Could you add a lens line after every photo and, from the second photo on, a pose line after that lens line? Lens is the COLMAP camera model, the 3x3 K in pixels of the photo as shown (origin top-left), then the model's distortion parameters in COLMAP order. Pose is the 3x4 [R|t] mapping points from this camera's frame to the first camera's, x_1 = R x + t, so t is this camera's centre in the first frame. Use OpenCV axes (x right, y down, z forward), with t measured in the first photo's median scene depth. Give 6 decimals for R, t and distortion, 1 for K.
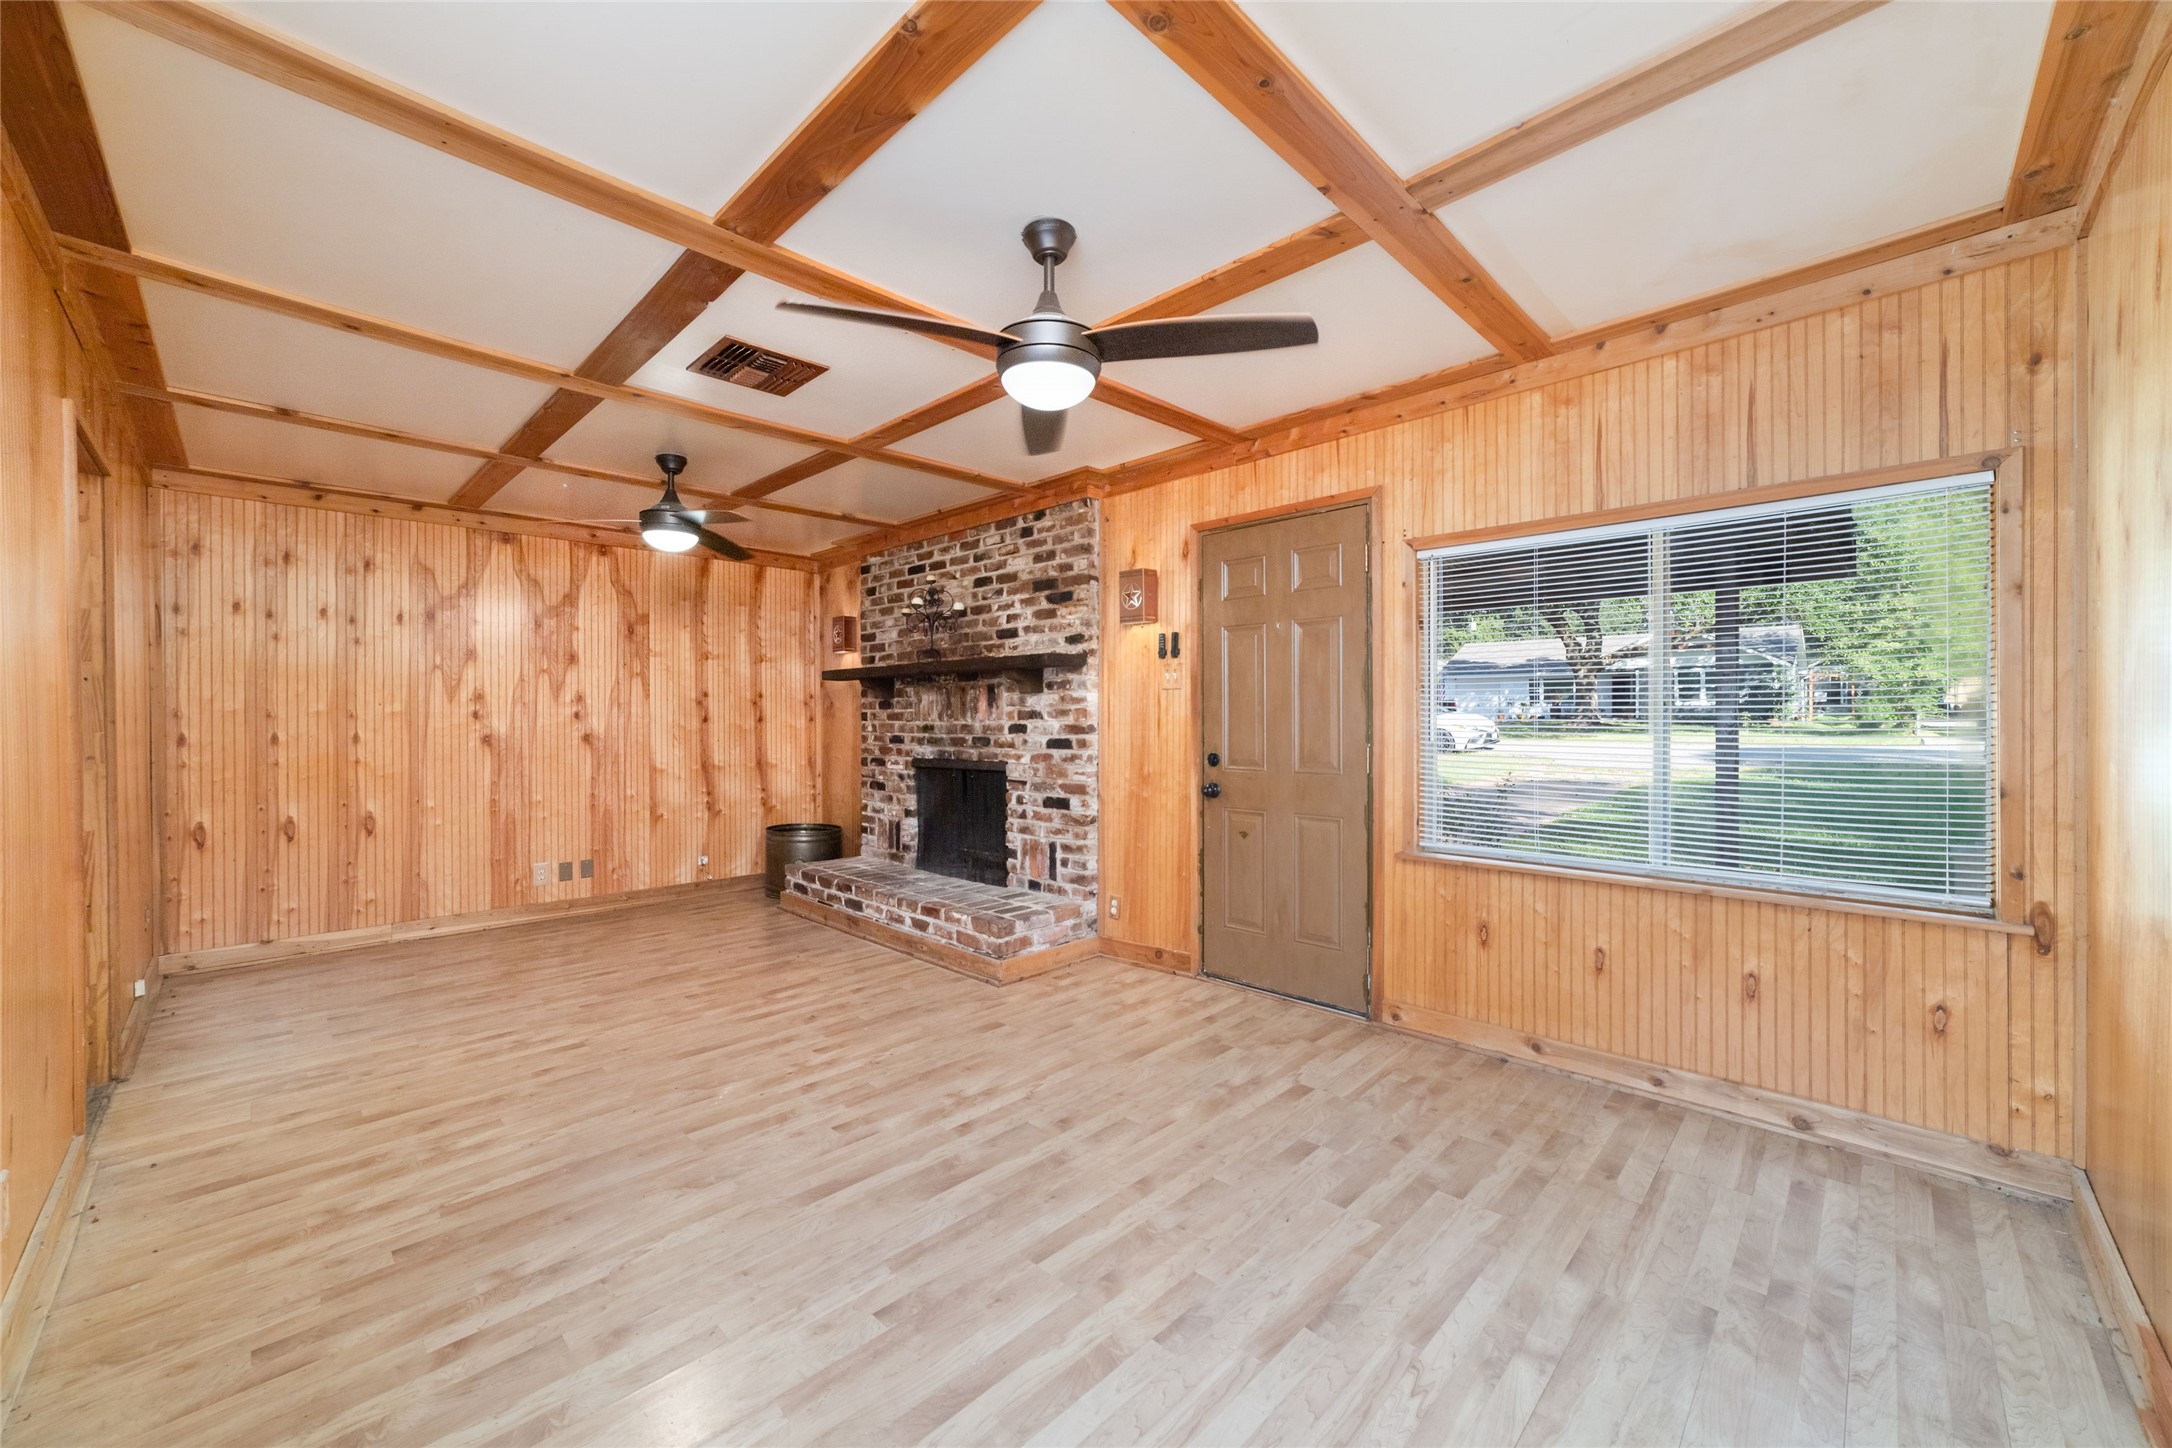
lens RADIAL K [[820.1, 0, 1093.3], [0, 820.1, 723.0], [0, 0, 1]] dist [-0.019489, 0.000523]
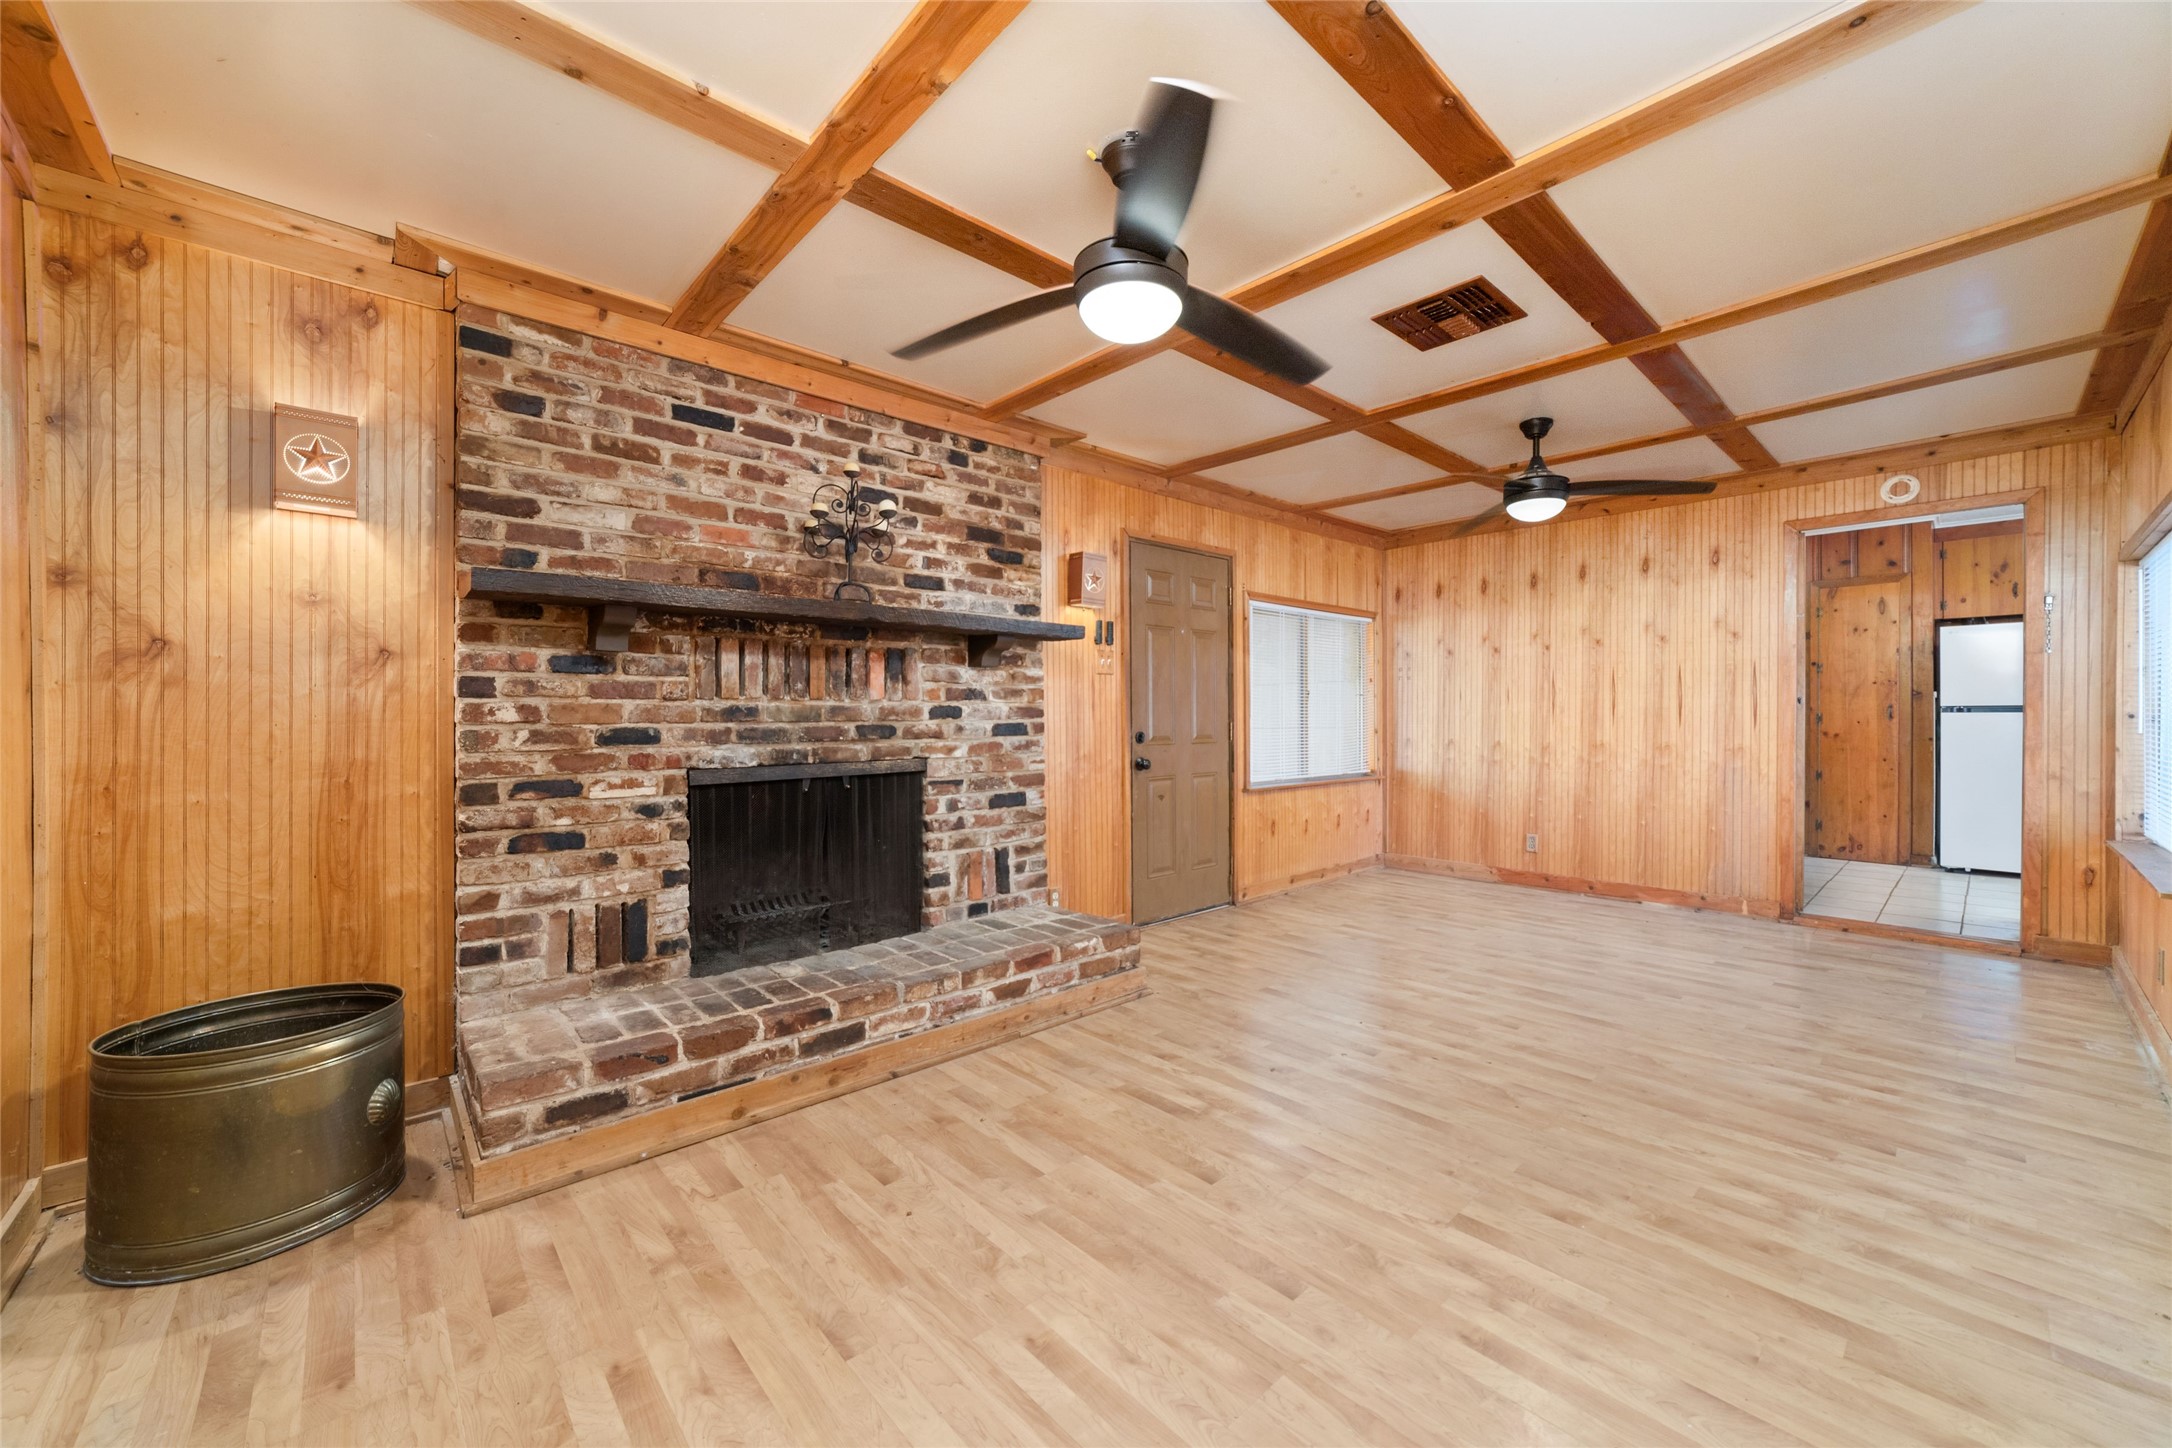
lens RADIAL K [[820.1, 0, 1076.3], [0, 820.1, 718.6], [0, 0, 1]] dist [-0.019489, 0.000523]
pose [[0.078415, 0.001273, 0.996920, -0.839685], [0.011802, 0.999928, -0.002205, 0.016013], [-0.996851, 0.011938, 0.078394, 0.826099]]
